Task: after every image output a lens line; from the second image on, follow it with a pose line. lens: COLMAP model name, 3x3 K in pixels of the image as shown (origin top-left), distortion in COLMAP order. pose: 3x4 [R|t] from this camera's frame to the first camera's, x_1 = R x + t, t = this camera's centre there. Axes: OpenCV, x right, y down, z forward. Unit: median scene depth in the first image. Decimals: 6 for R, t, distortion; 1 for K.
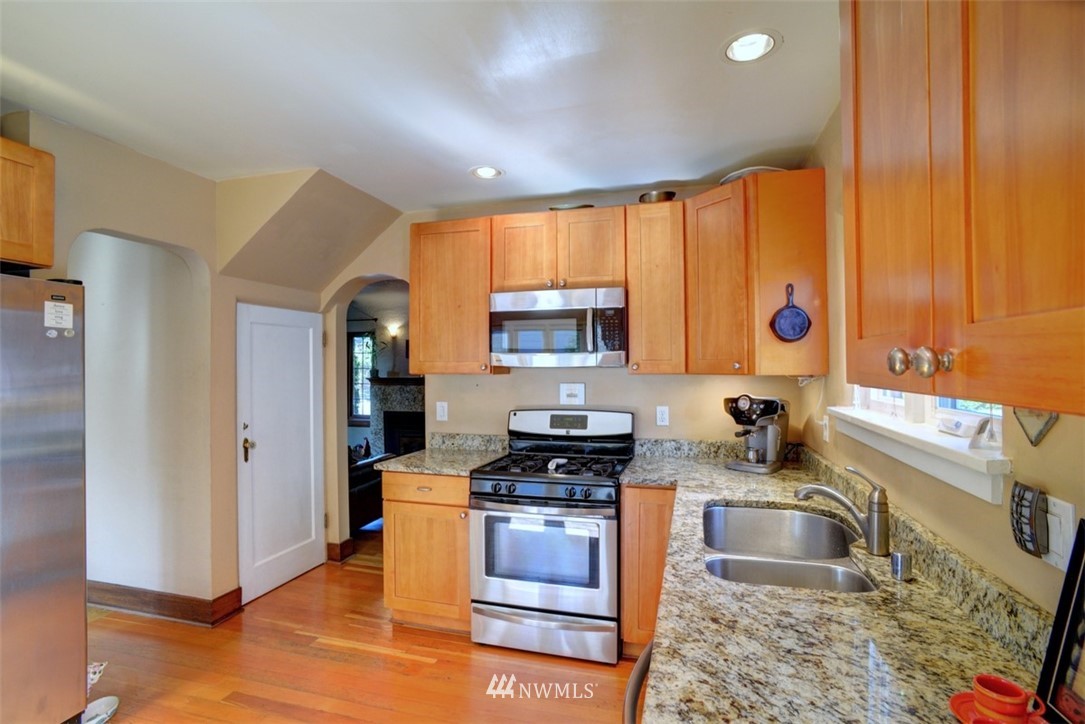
lens RADIAL K [[522.3, 0, 545.1], [0, 522.3, 369.0], [0, 0, 1]] dist [-0.038389, 0.013203]
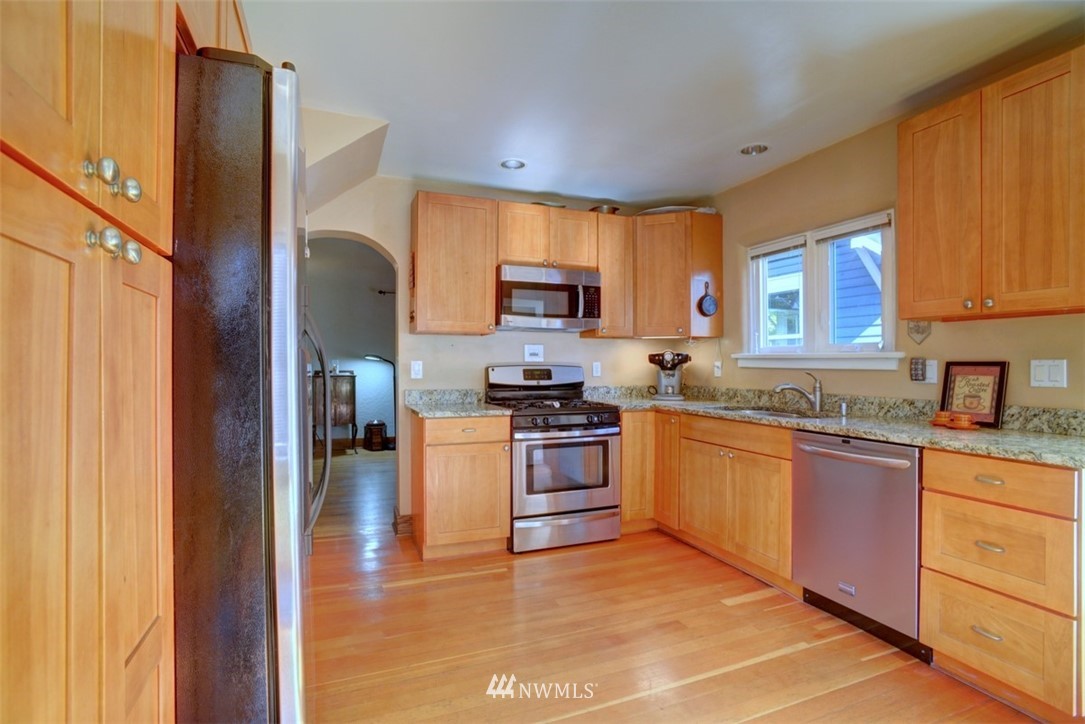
lens RADIAL K [[522.3, 0, 549.7], [0, 522.3, 360.2], [0, 0, 1]] dist [-0.038389, 0.013203]
pose [[0.787802, 0.007579, 0.615882, -0.718186], [-0.005168, 0.999970, -0.005695, 0.075151], [-0.615907, 0.001304, 0.787818, -0.002421]]
